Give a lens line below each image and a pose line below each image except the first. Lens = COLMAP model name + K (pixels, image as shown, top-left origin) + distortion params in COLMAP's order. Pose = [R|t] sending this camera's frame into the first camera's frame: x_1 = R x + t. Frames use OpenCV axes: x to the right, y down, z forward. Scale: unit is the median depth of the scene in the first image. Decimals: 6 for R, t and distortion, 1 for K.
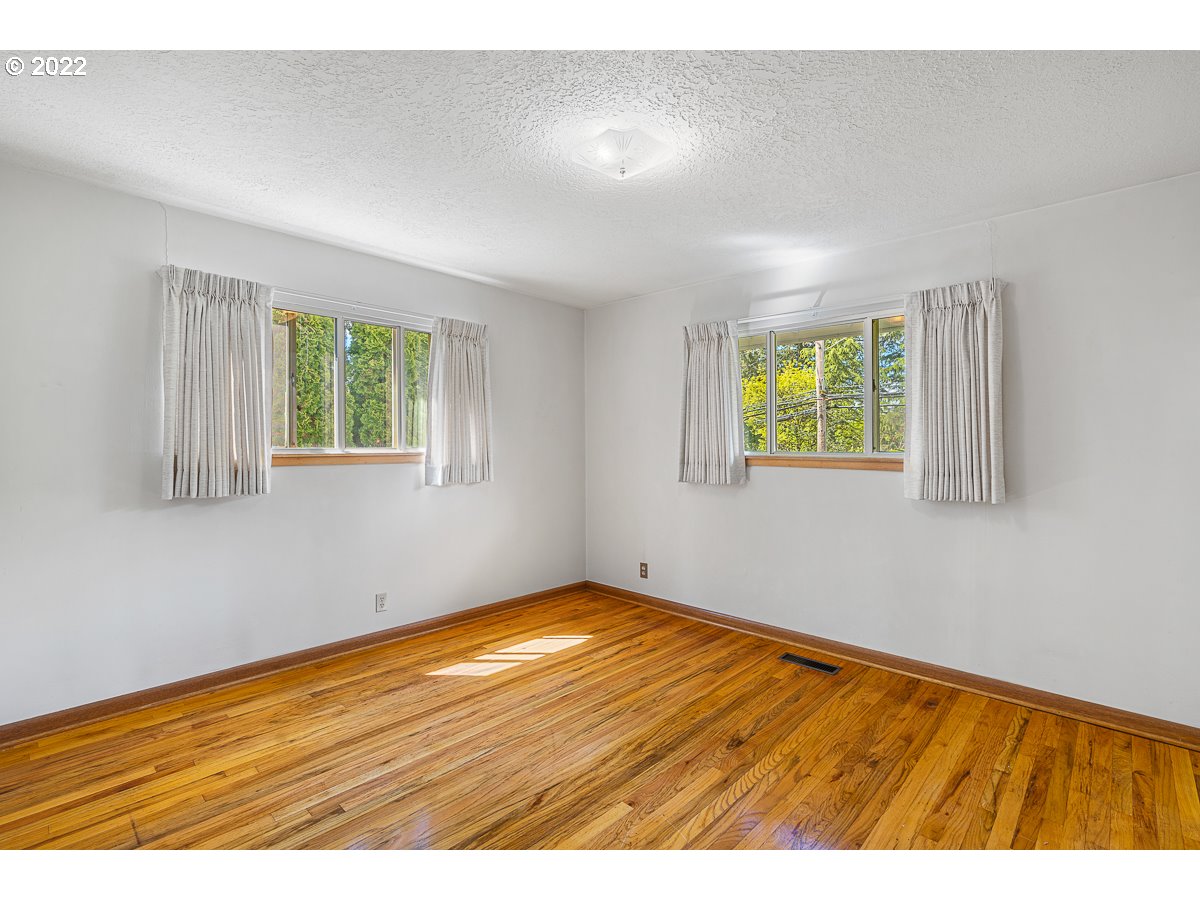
lens RADIAL K [[552.5, 0, 587.6], [0, 552.5, 444.3], [0, 0, 1]] dist [-0.010663, 0.005593]
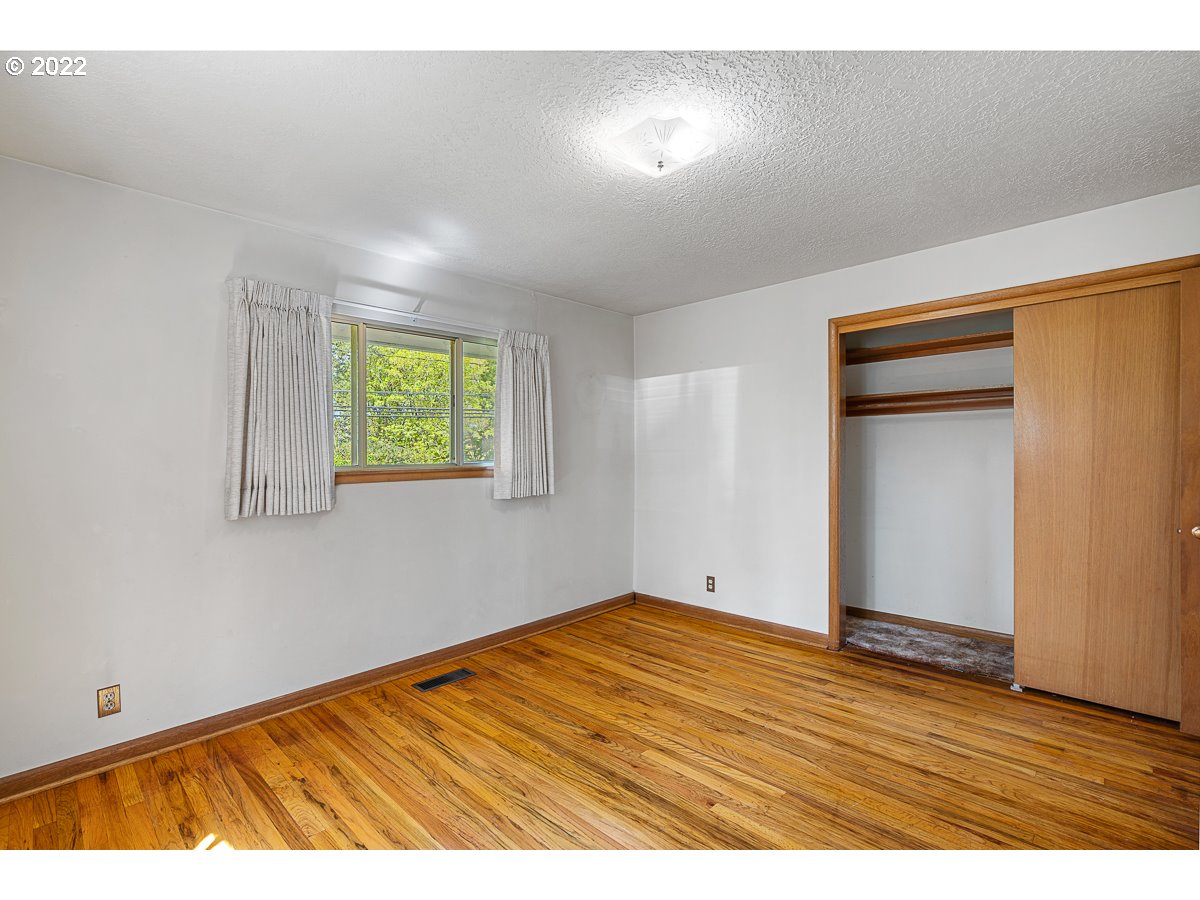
lens RADIAL K [[552.5, 0, 588.4], [0, 552.5, 450.8], [0, 0, 1]] dist [-0.010663, 0.005593]
pose [[0.013733, -0.003130, 0.999901, -0.615442], [0.016178, 0.999865, 0.002908, -0.007378], [-0.999775, 0.016136, 0.013782, 0.782111]]
